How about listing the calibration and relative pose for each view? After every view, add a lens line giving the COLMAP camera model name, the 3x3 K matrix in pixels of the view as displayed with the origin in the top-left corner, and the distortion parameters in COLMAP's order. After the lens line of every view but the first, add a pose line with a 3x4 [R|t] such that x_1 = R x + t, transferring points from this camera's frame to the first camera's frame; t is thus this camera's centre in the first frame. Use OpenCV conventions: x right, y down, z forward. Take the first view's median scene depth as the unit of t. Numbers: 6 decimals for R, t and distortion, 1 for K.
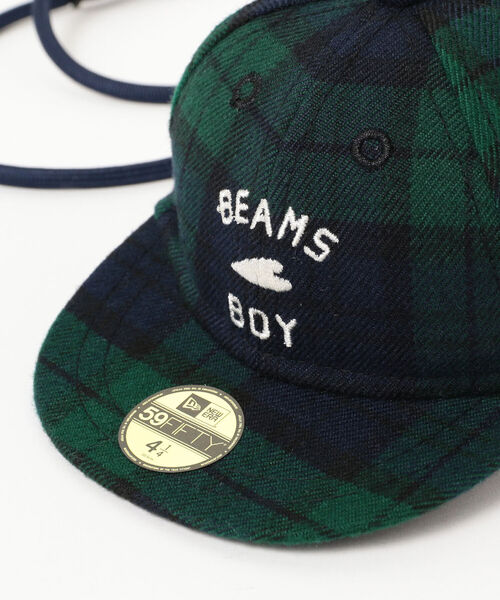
lens RADIAL K [[2181.1, 0, 250.0], [0, 2181.1, 299.9], [0, 0, 1]] dist [0.018409, 0.000000]
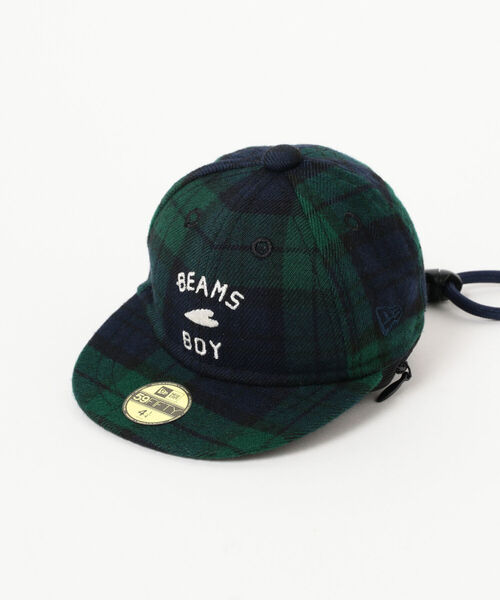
lens RADIAL K [[1683.6, 0, 250.0], [0, 1683.6, 300.0], [0, 0, 1]] dist [-0.145444, 0.000000]
pose [[0.998999, 0.000293, 0.044729, -0.017352], [0.002575, 0.997944, -0.064047, 0.063496], [-0.044656, 0.064098, 0.996944, -0.401476]]
